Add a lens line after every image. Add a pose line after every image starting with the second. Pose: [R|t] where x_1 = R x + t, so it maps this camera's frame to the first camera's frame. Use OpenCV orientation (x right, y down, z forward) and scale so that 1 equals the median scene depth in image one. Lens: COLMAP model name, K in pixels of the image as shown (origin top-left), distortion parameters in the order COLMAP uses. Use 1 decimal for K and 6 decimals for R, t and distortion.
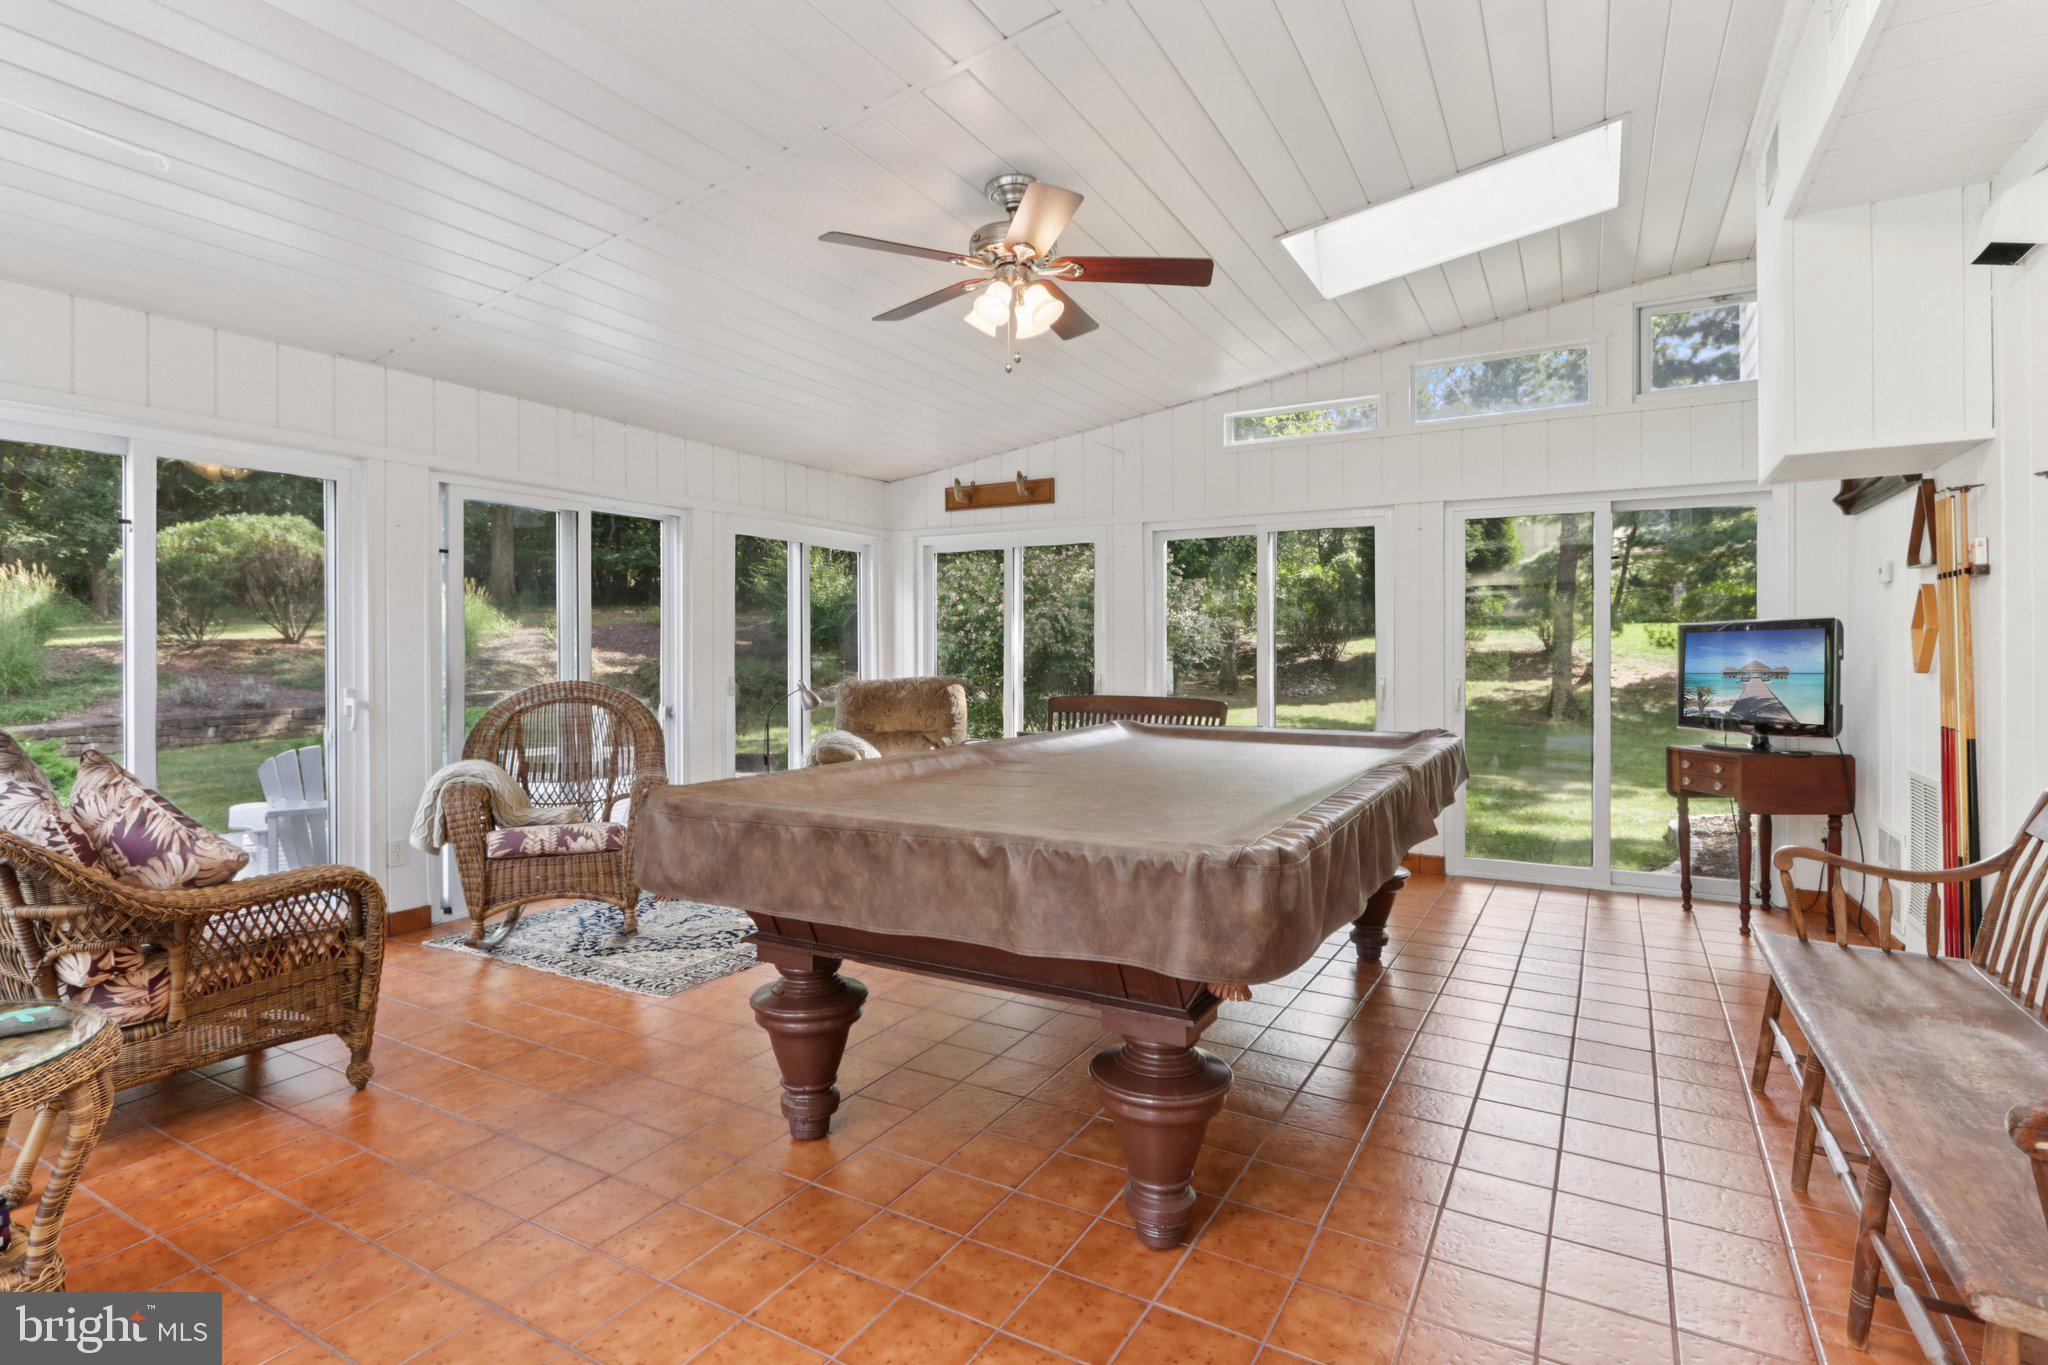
lens RADIAL K [[1017.8, 0, 1019.3], [0, 1017.8, 652.0], [0, 0, 1]] dist [-0.003008, 0.002427]
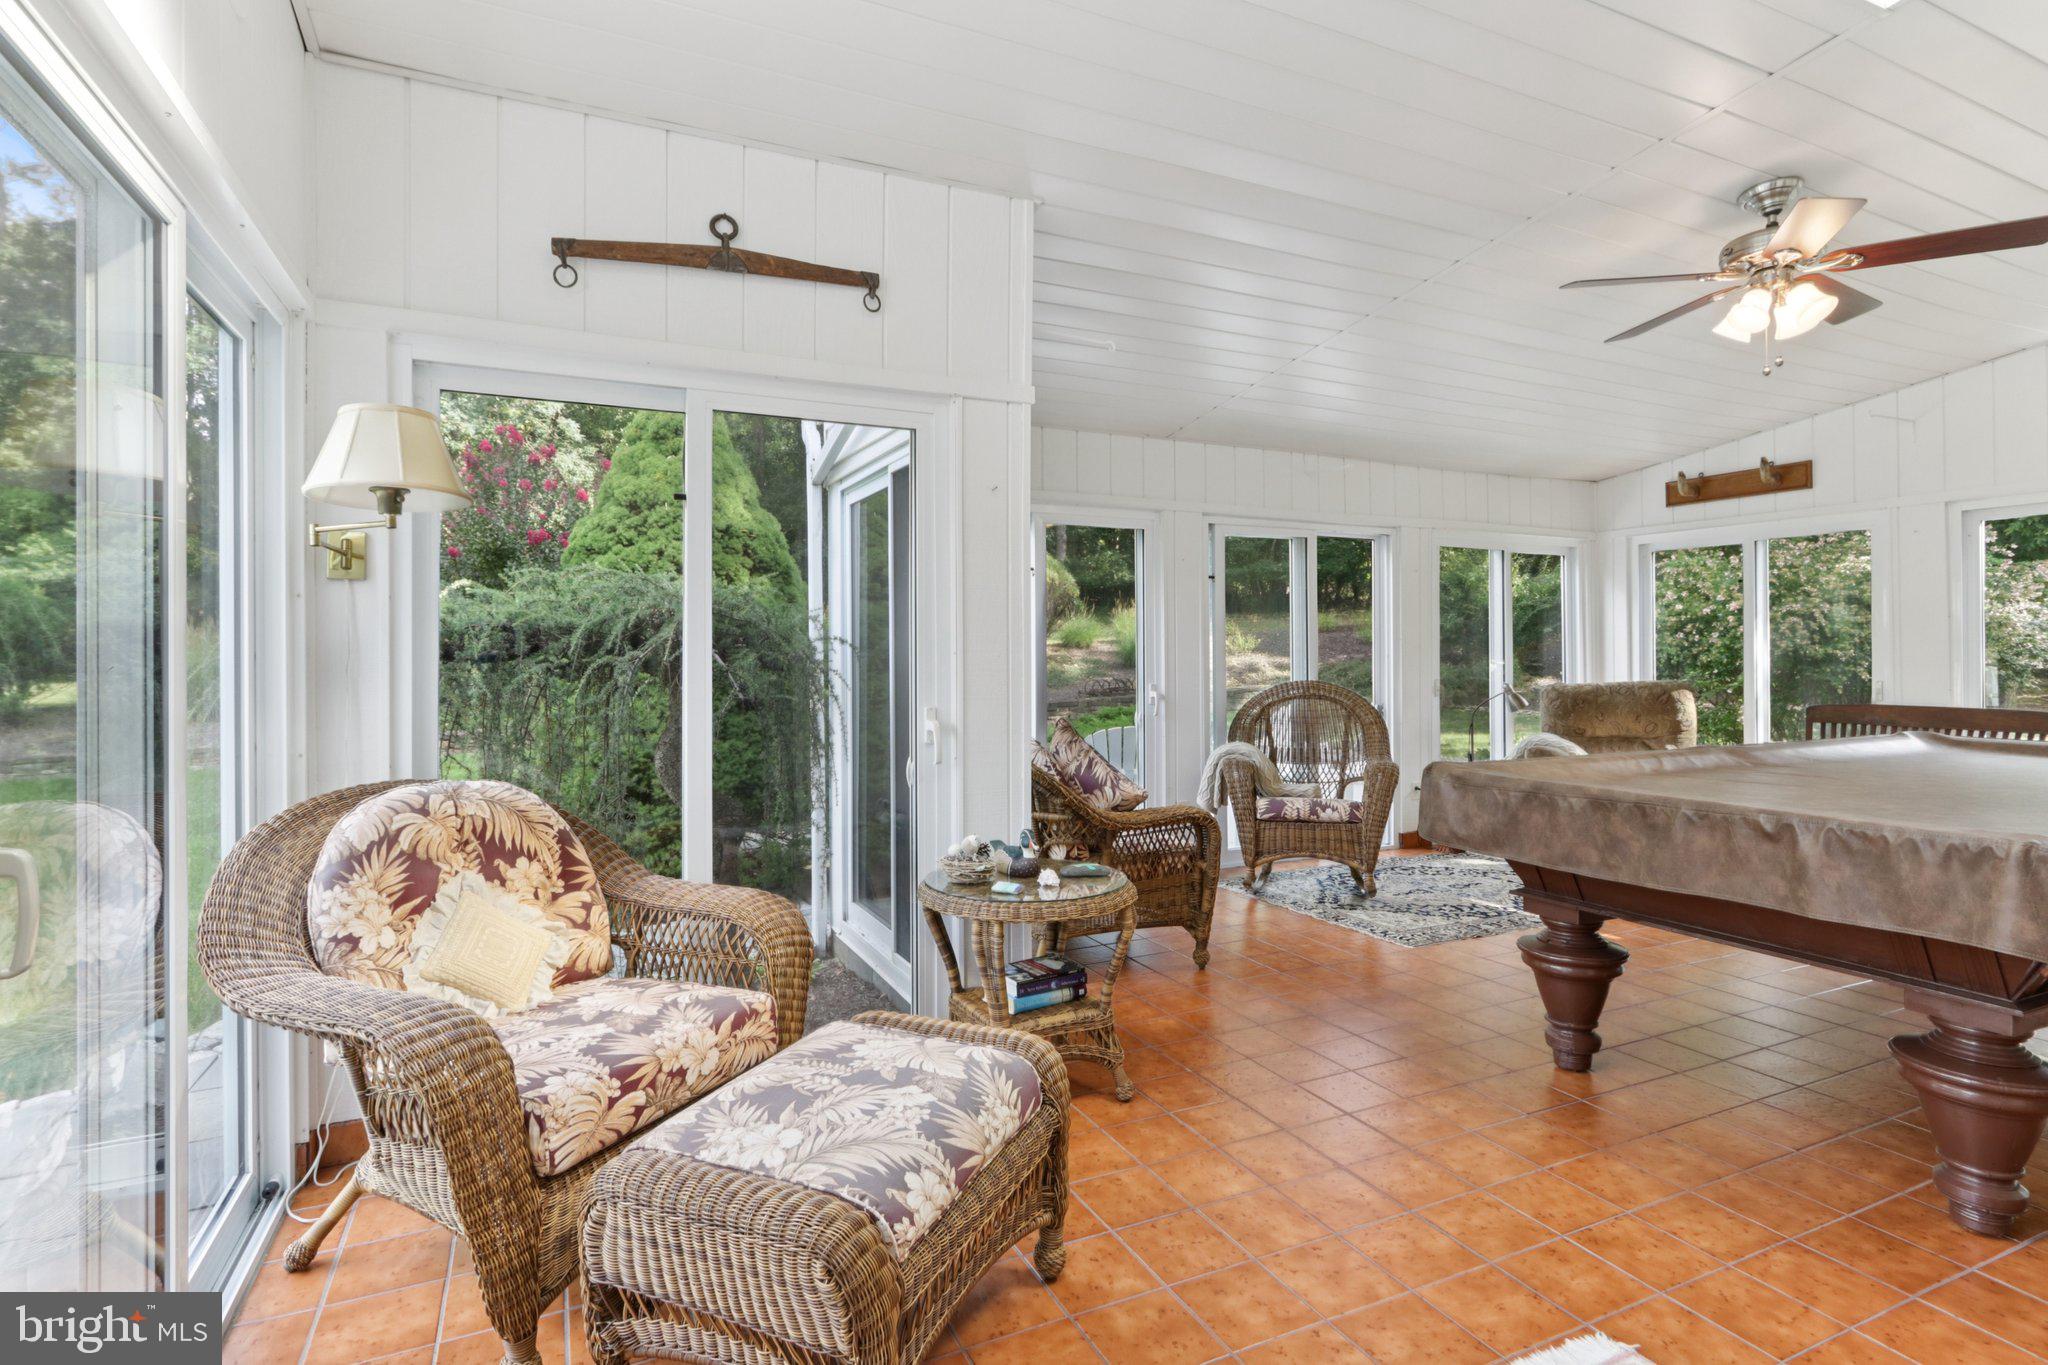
lens RADIAL K [[1017.8, 0, 1019.3], [0, 1017.8, 652.0], [0, 0, 1]] dist [-0.003008, 0.002427]
pose [[0.815729, -0.005802, -0.578405, -0.033811], [0.003123, 0.999979, -0.005626, 0.000477], [0.578425, 0.002783, 0.815731, -0.243854]]
